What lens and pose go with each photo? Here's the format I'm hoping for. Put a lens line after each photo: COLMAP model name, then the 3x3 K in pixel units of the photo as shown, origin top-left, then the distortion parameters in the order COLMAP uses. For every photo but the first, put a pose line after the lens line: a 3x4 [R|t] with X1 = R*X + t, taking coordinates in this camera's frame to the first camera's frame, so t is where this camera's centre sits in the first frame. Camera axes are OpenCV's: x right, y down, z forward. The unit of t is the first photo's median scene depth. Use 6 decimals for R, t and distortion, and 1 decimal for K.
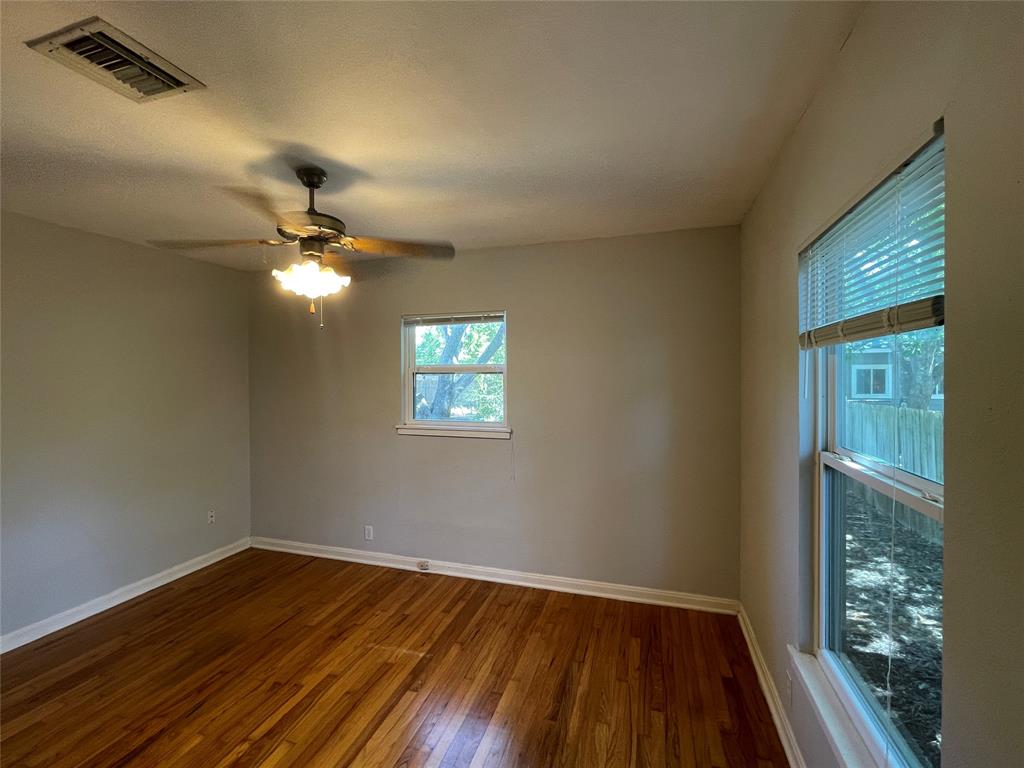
lens RADIAL K [[453.1, 0, 510.5], [0, 453.1, 382.7], [0, 0, 1]] dist [-0.003867, 0.001555]
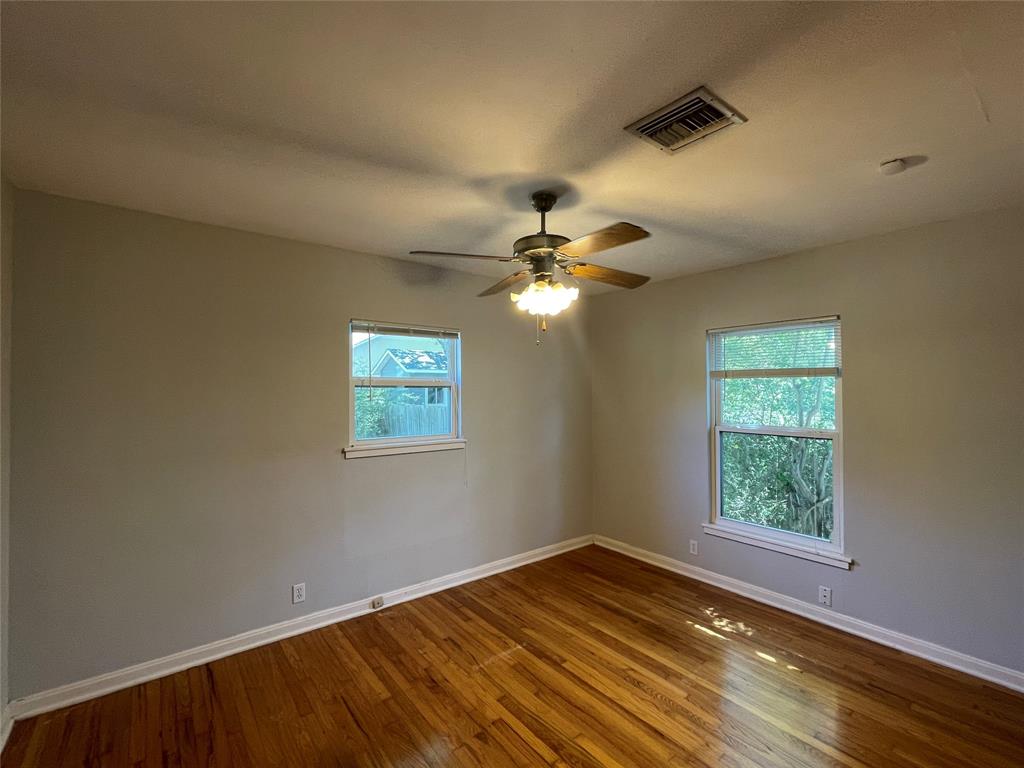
lens RADIAL K [[453.1, 0, 508.9], [0, 453.1, 382.9], [0, 0, 1]] dist [-0.003867, 0.001555]
pose [[0.568154, 0.016712, 0.822753, -0.938768], [0.007385, 0.999650, -0.025404, -0.003319], [-0.822889, 0.020510, 0.567831, 0.329927]]
